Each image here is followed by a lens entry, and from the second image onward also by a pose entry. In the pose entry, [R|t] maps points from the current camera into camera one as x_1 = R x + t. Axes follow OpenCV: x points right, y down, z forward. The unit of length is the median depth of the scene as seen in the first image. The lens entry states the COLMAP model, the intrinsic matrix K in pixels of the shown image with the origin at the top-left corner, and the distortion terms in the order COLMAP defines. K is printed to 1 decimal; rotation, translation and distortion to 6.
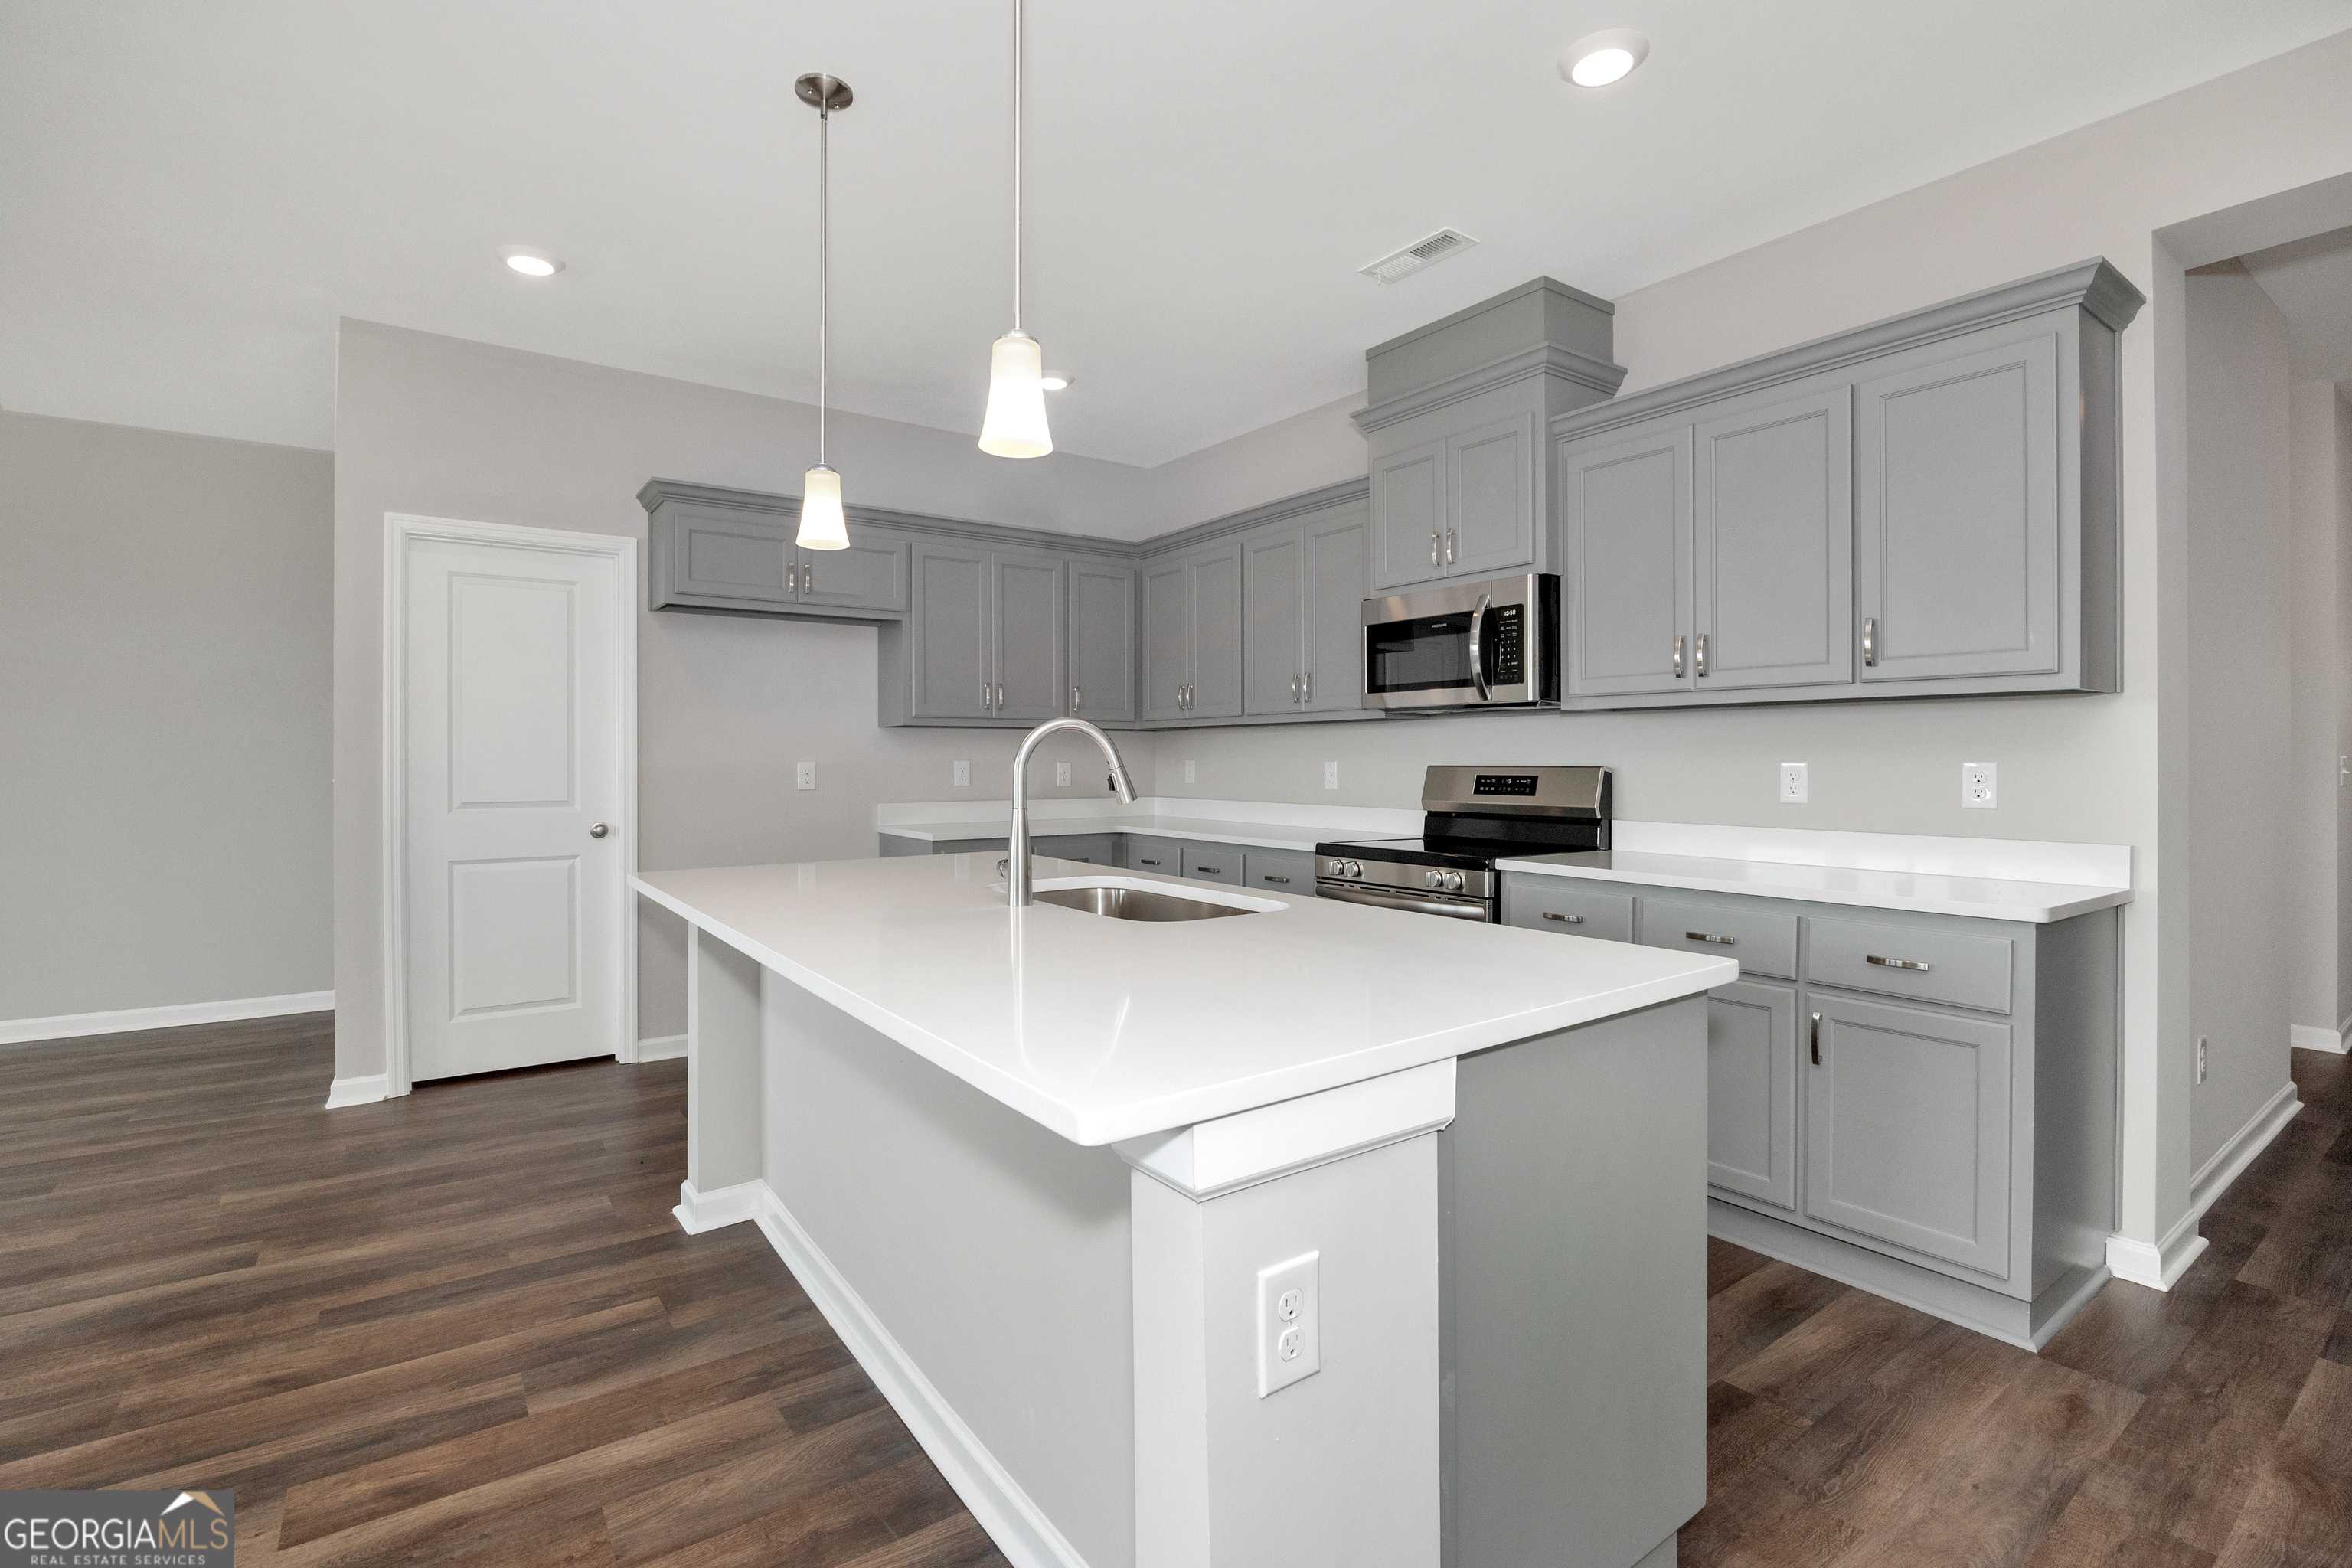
lens RADIAL K [[1083.9, 0, 1185.1], [0, 1083.9, 770.1], [0, 0, 1]] dist [-0.011443, 0.001078]
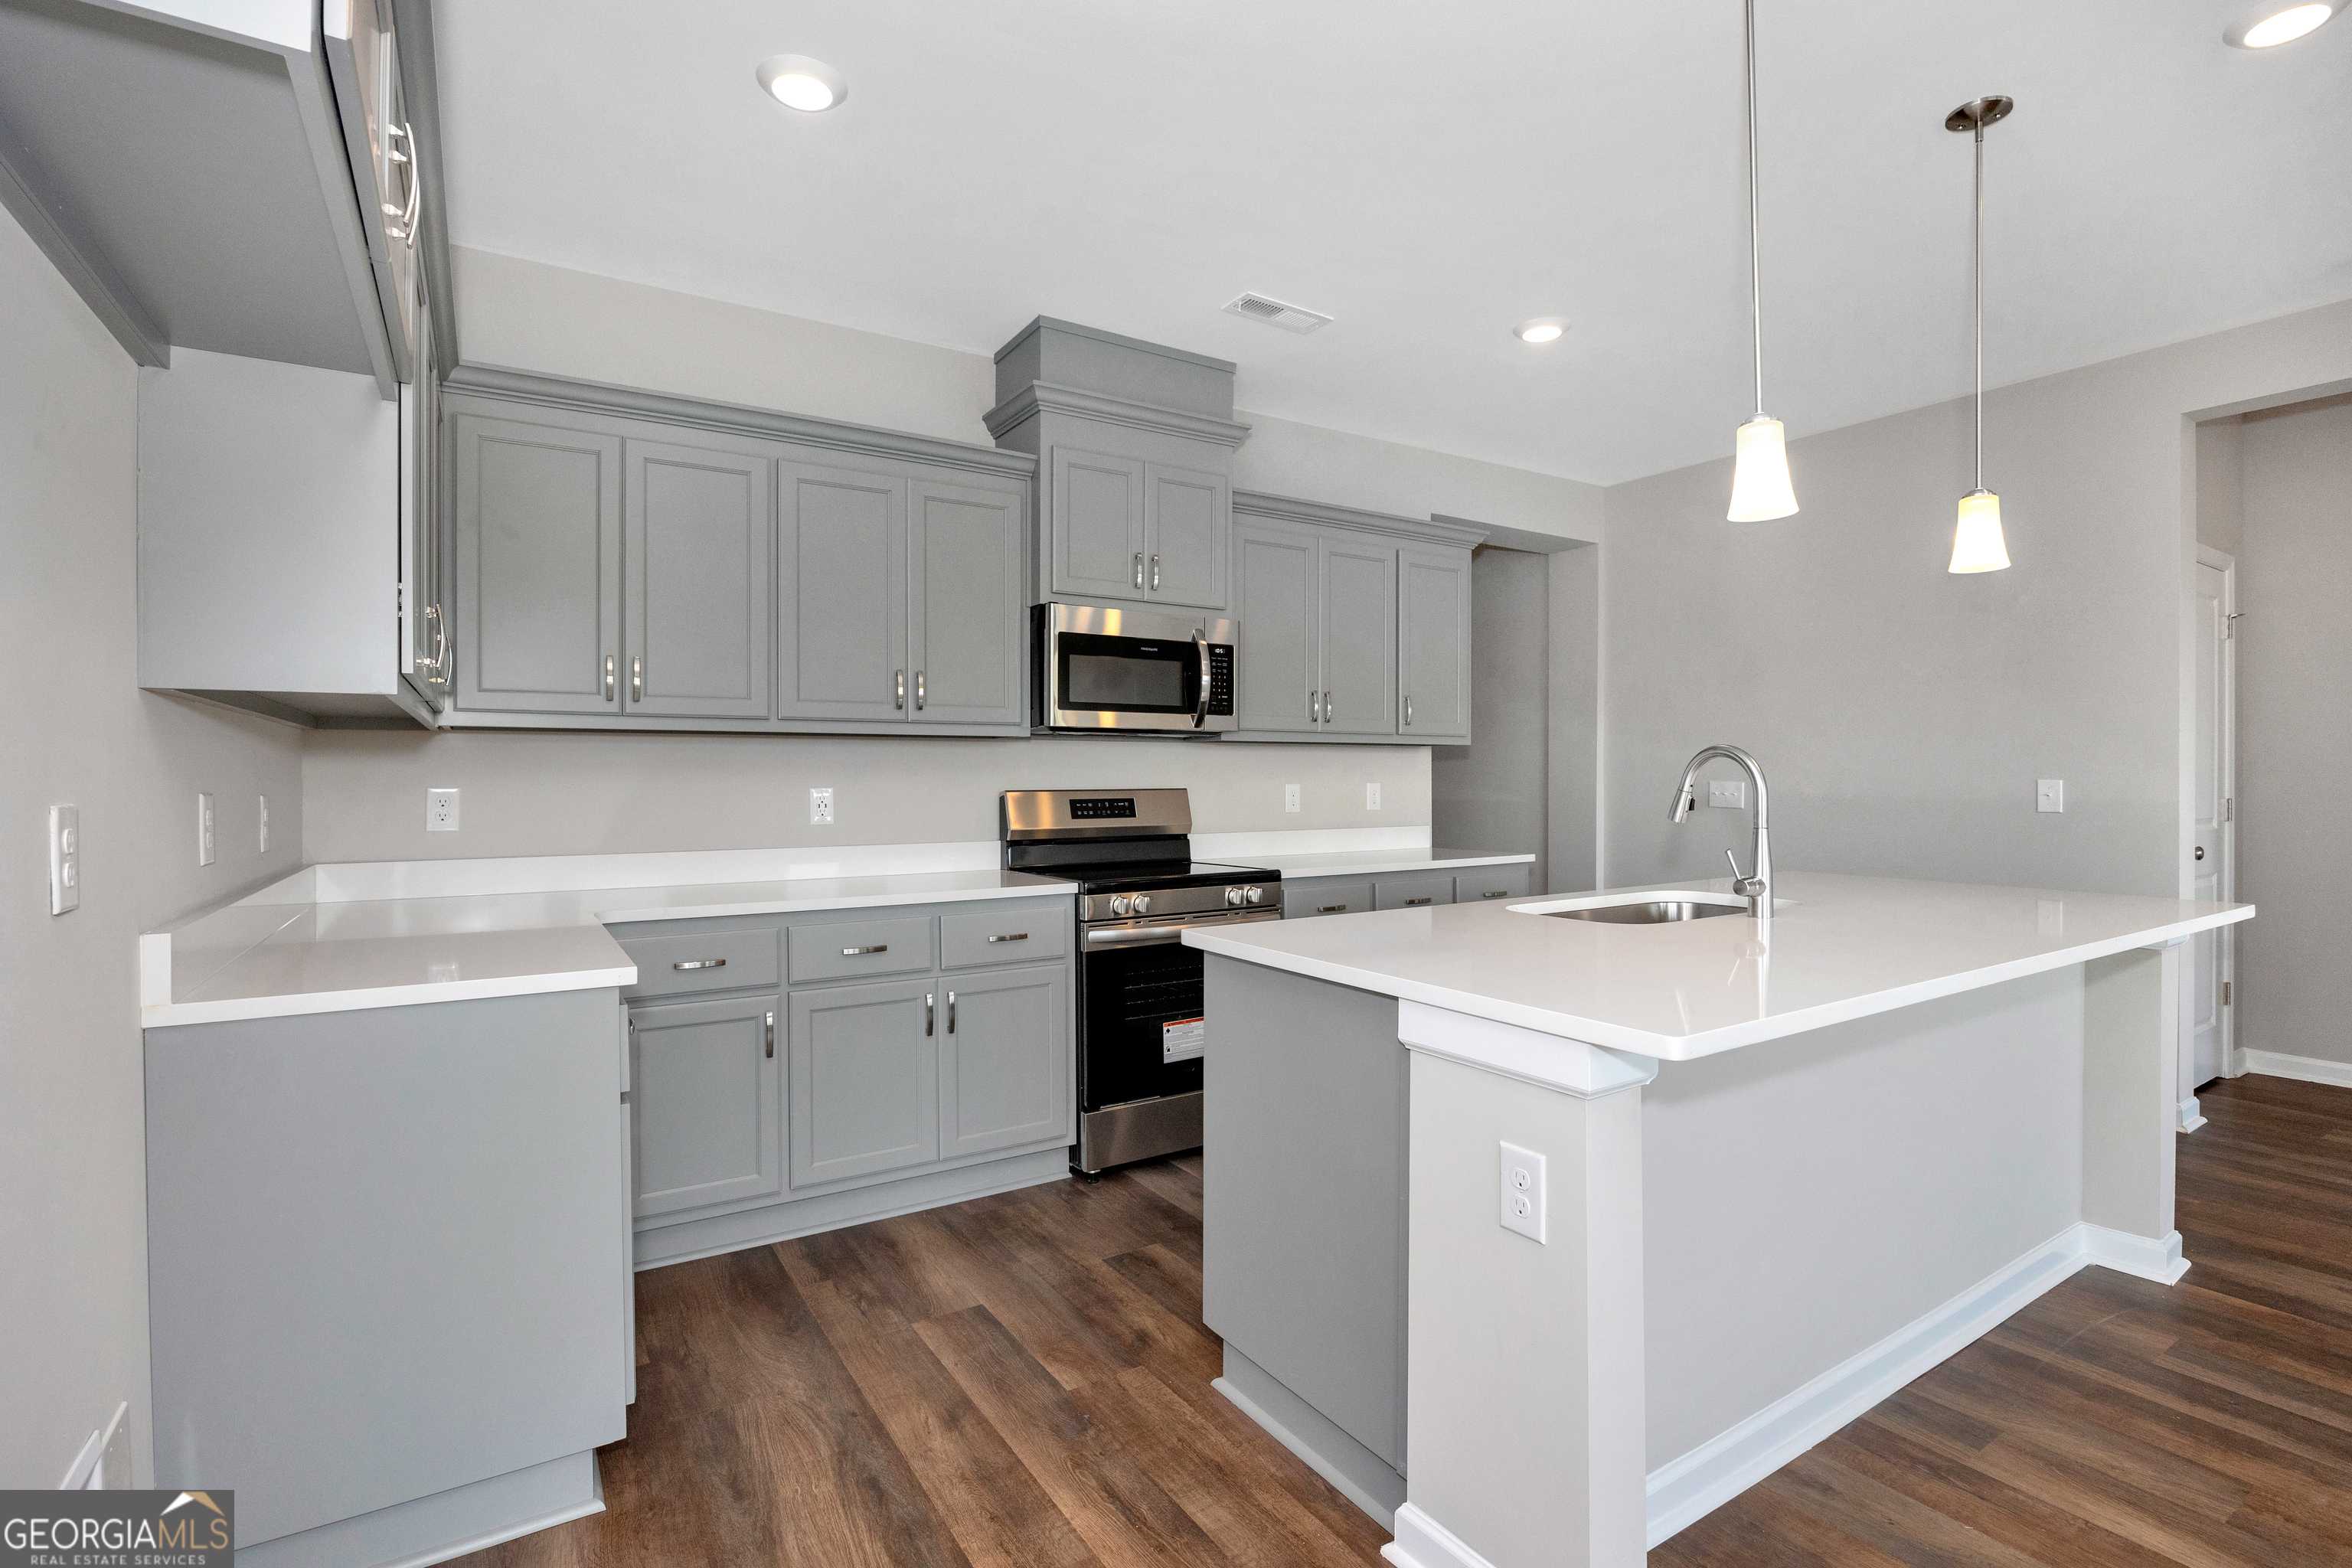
lens RADIAL K [[1083.9, 0, 1195.2], [0, 1083.9, 780.4], [0, 0, 1]] dist [-0.011443, 0.001078]
pose [[0.043239, 0.000552, 0.999065, -0.815731], [0.012995, 0.999915, -0.001115, -0.011513], [-0.998980, 0.013031, 0.043229, 0.983534]]
